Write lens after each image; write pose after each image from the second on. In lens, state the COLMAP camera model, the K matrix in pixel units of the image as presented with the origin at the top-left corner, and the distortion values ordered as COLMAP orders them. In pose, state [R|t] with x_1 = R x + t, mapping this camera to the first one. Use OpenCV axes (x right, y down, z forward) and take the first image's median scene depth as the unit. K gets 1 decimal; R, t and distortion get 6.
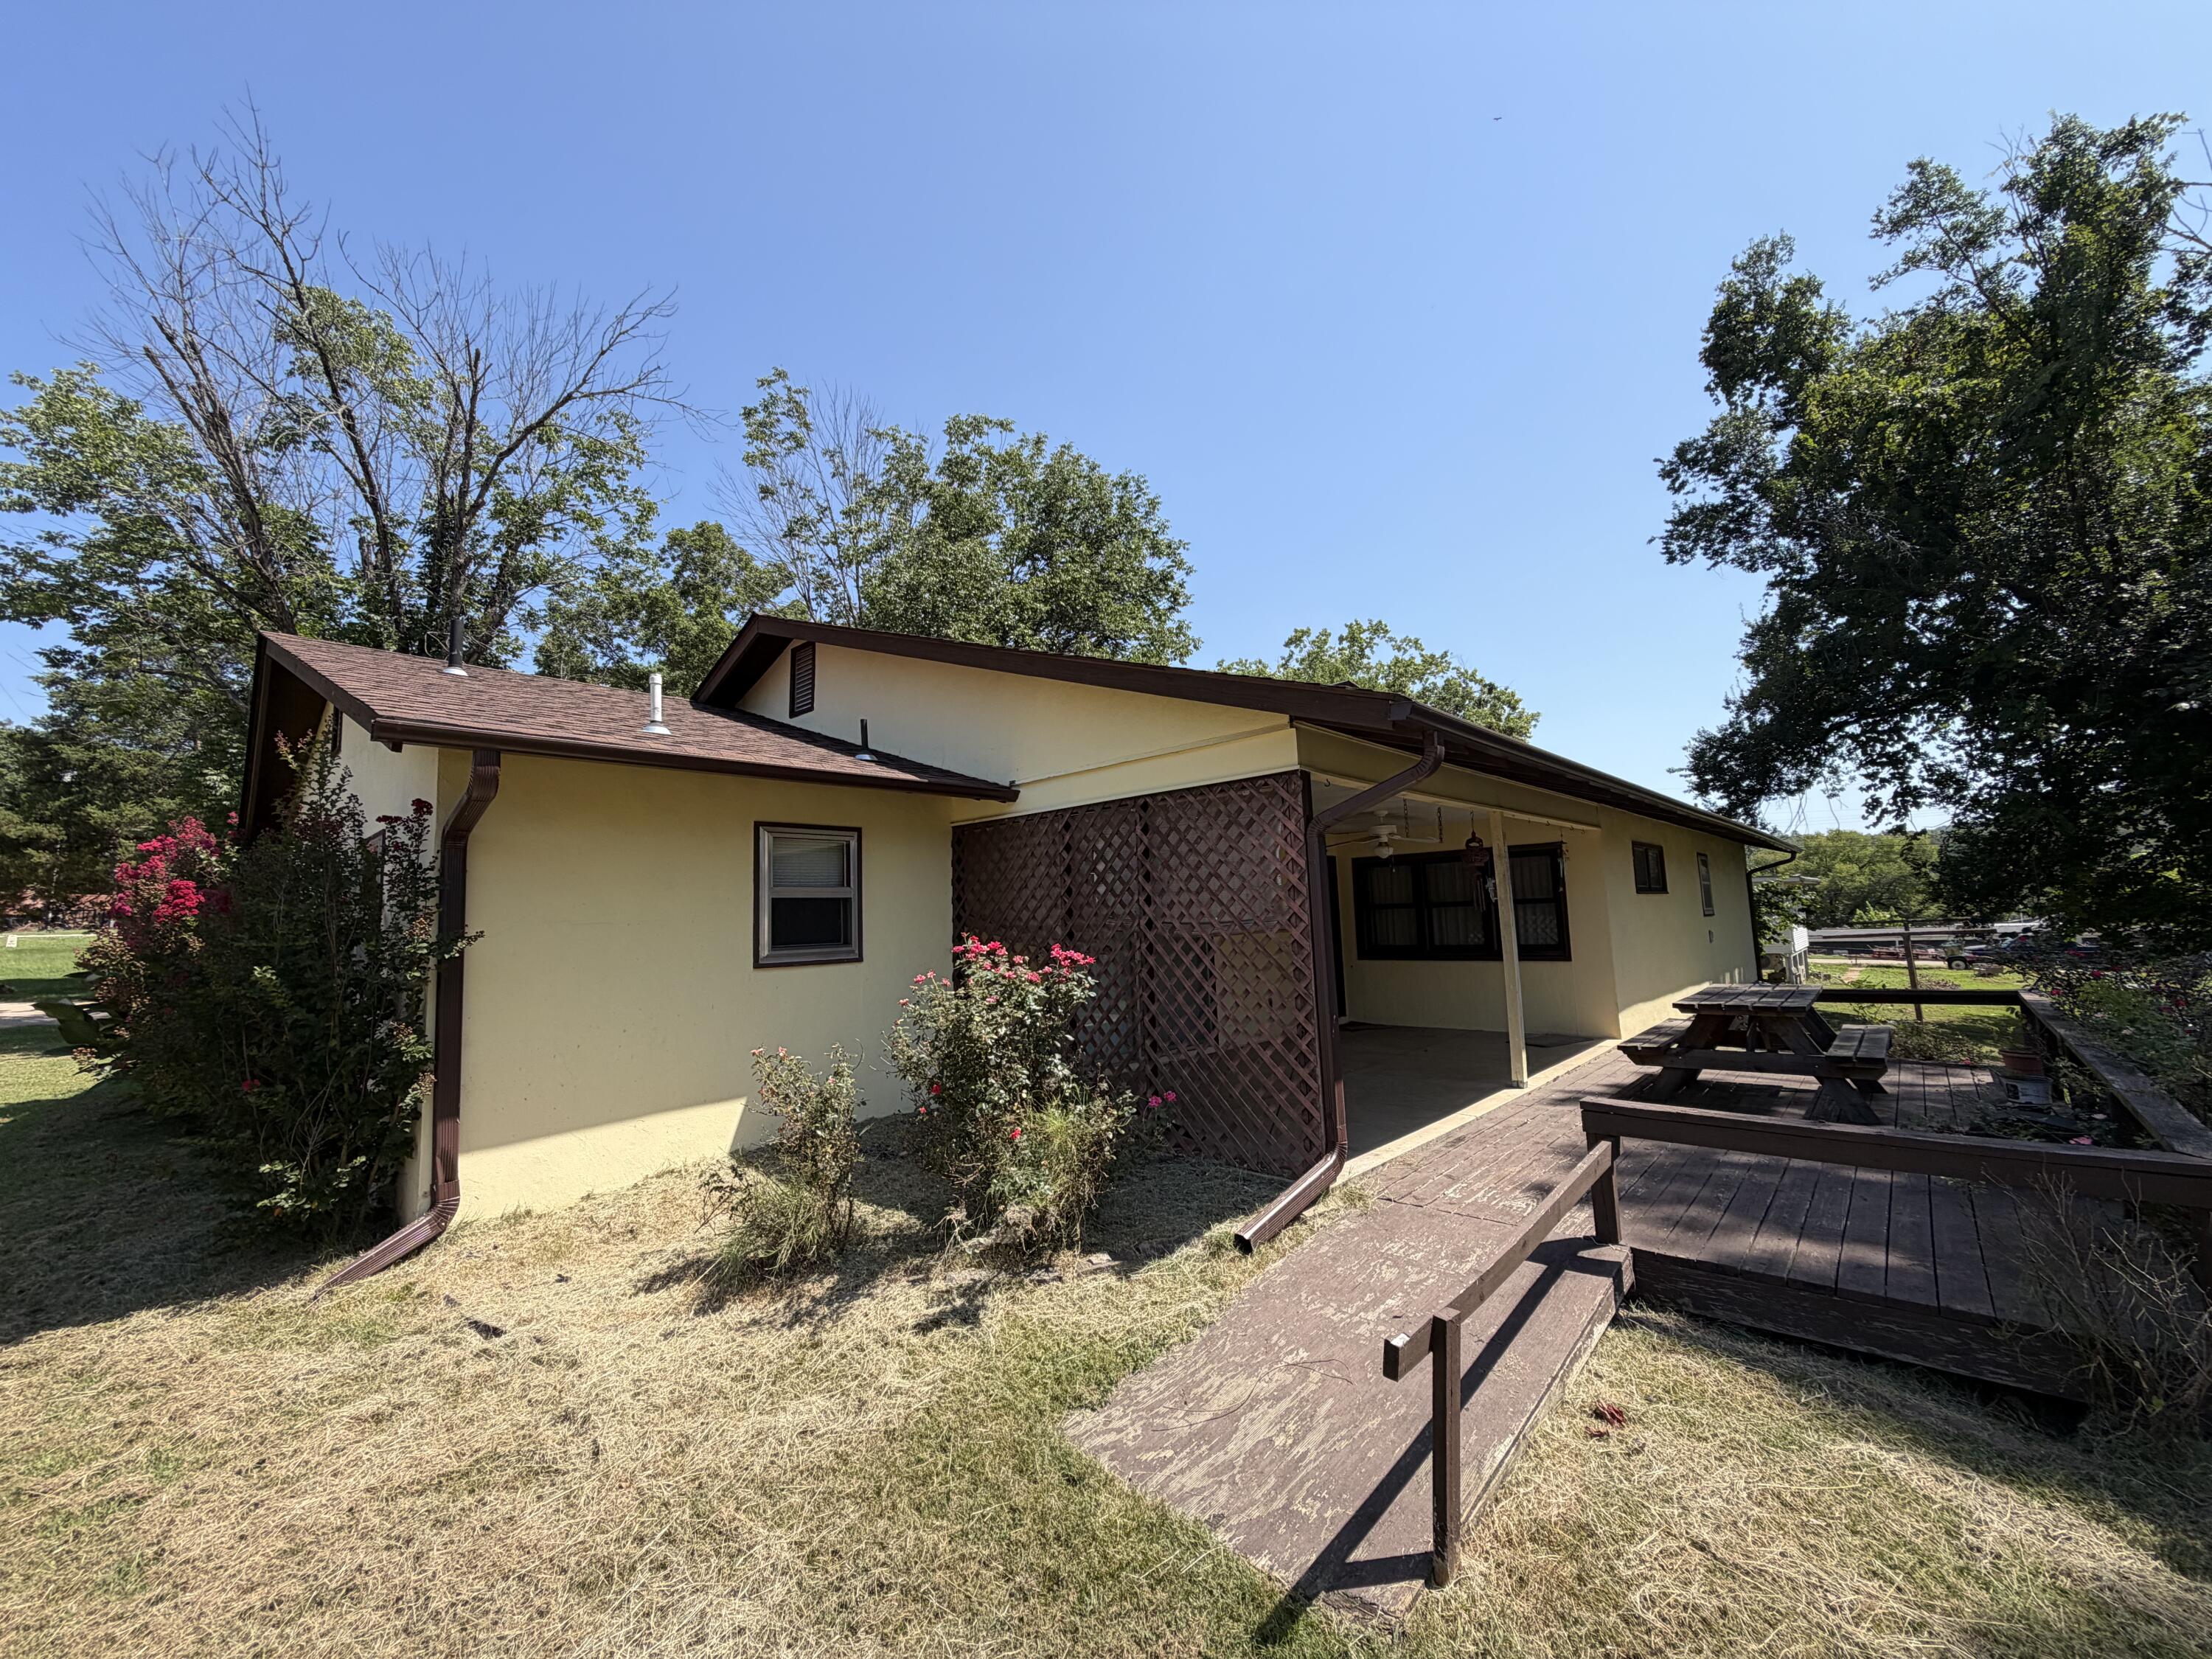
lens RADIAL K [[881.9, 0, 1098.5], [0, 881.9, 830.8], [0, 0, 1]] dist [0.000016, 0.000645]
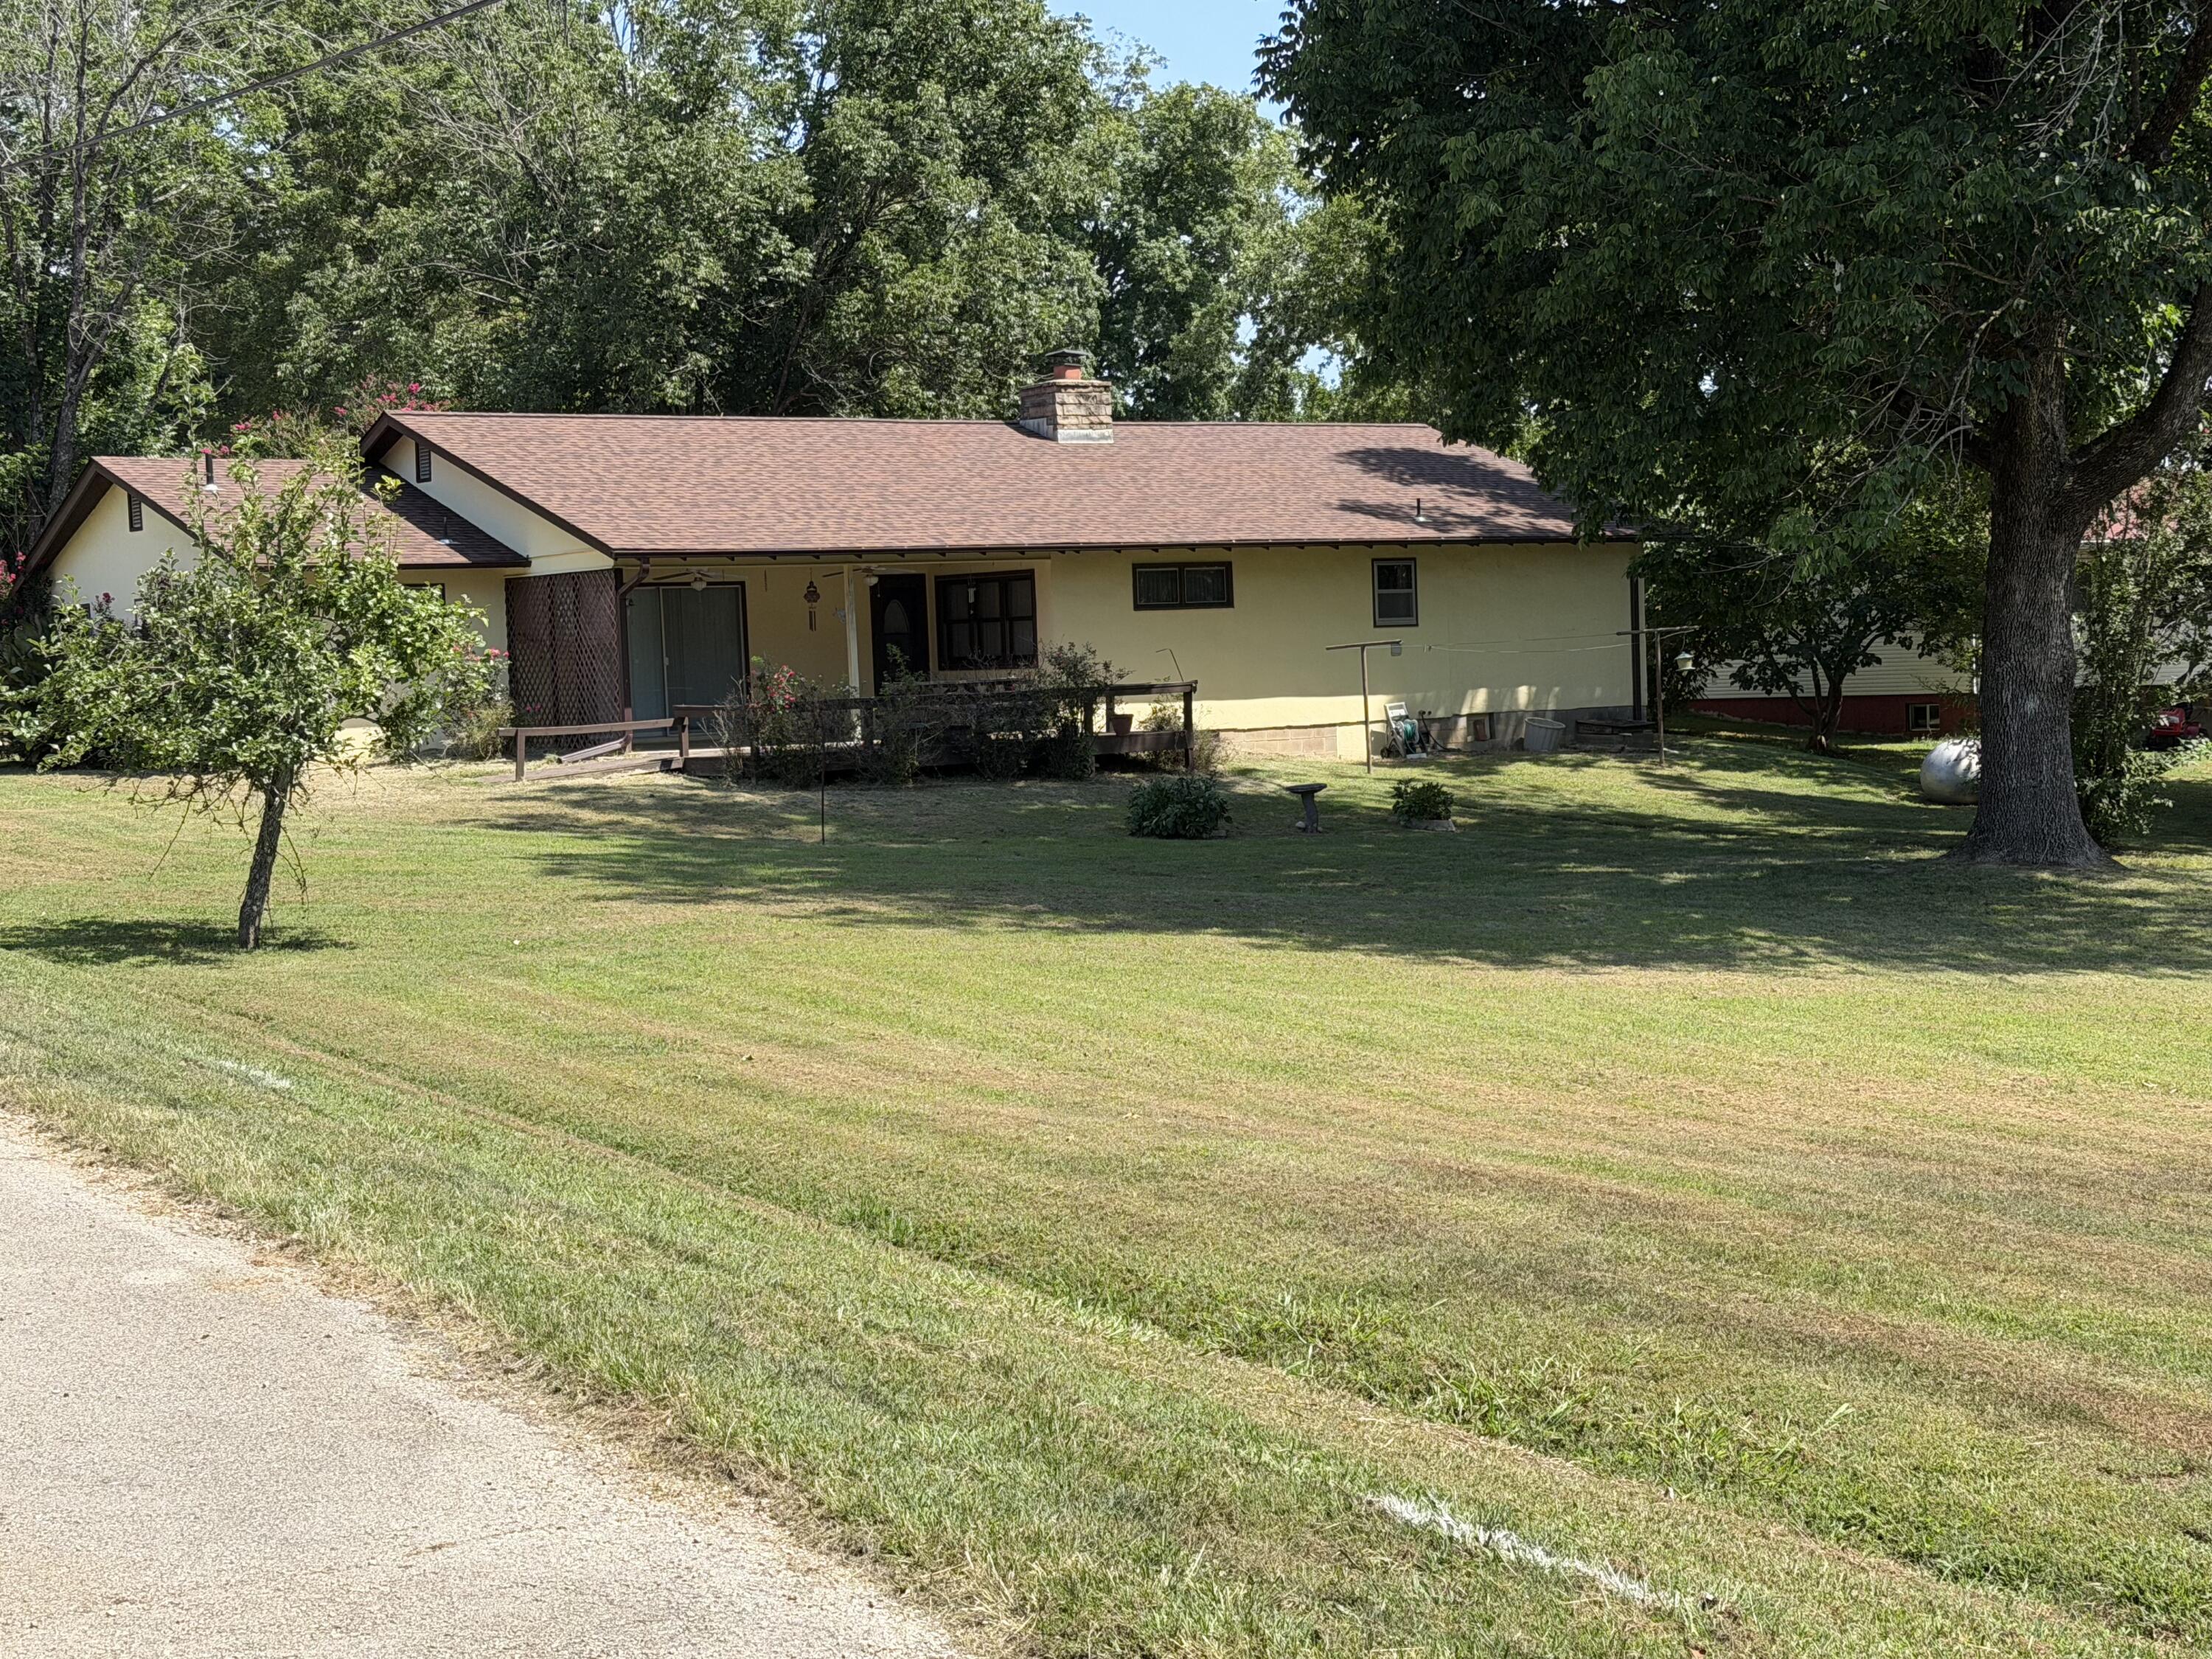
lens RADIAL K [[3230.9, 0, 1036.6], [0, 3230.9, 824.3], [0, 0, 1]] dist [0.155390, -0.025018]
pose [[0.968451, 0.017826, -0.248565, 0.777559], [0.025672, 0.984995, 0.170664, -0.189385], [0.247877, -0.171661, 0.953462, -1.552750]]
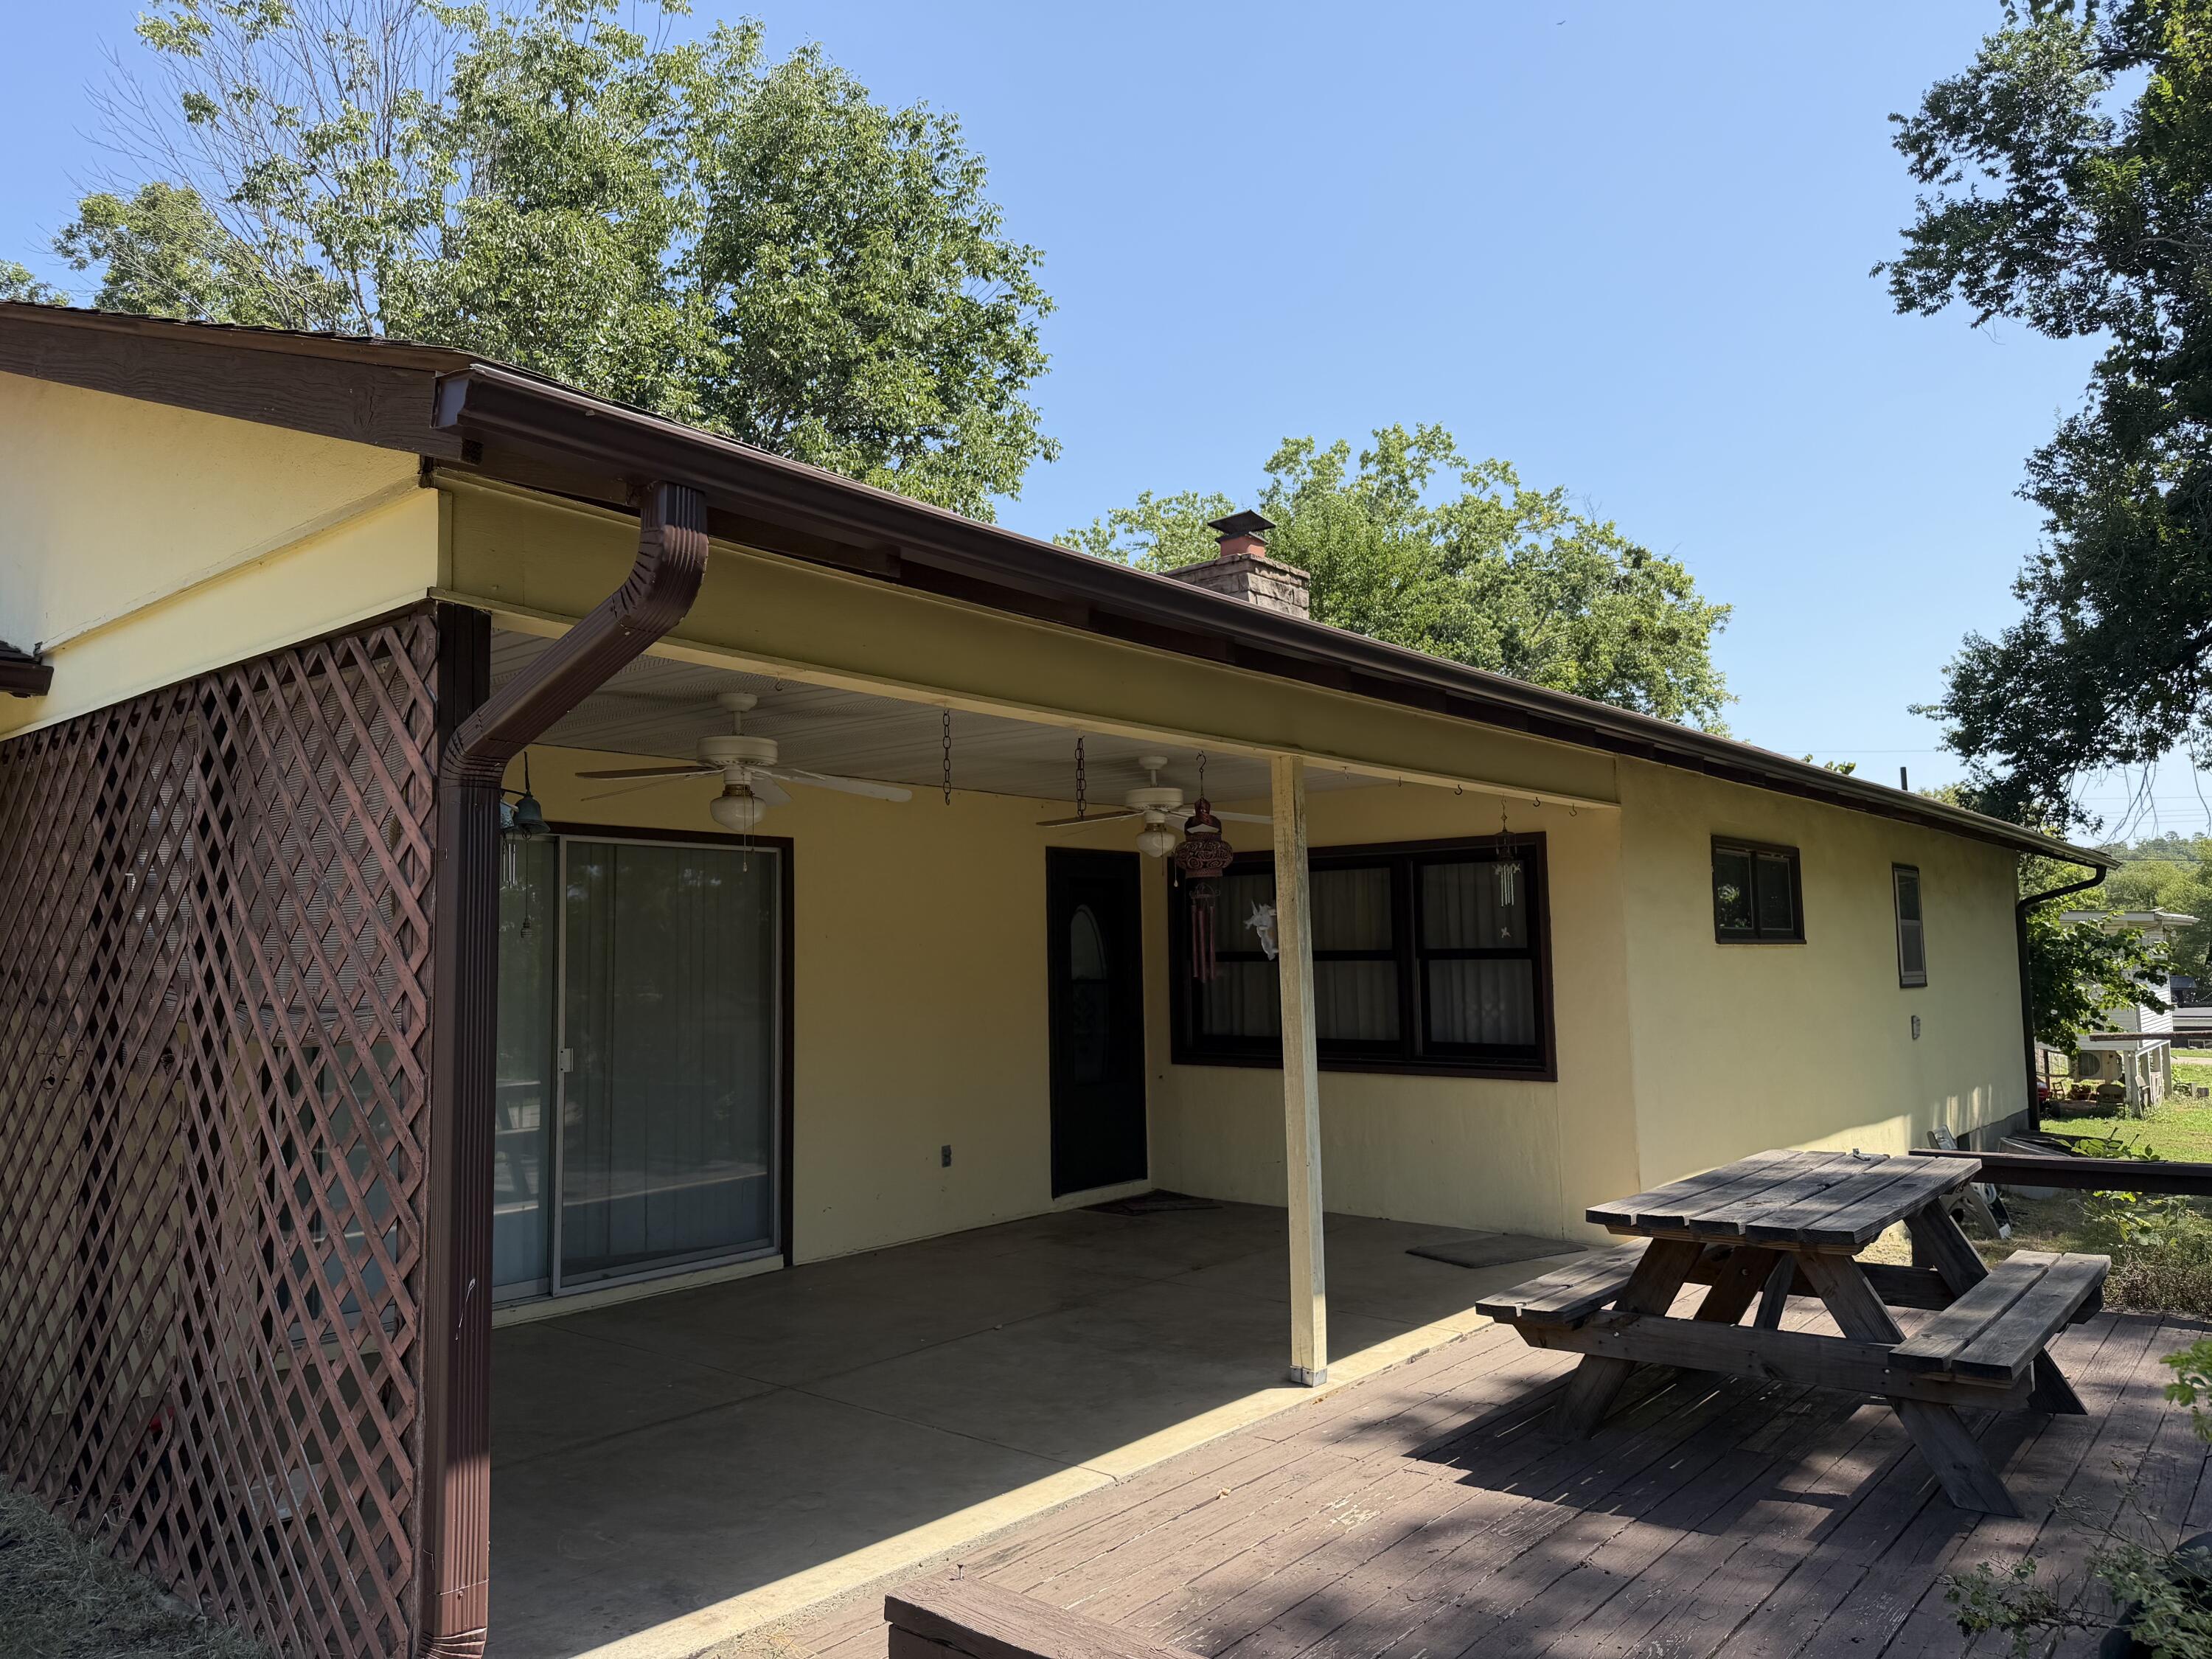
lens RADIAL K [[1539.9, 0, 1106.0], [0, 1539.9, 829.5], [0, 0, 1]] dist [0.071733, -0.086566]
pose [[0.998238, 0.023355, 0.054552, 0.113963], [-0.024207, 0.999594, 0.015004, 0.001987], [-0.054179, -0.016298, 0.998398, 0.081418]]
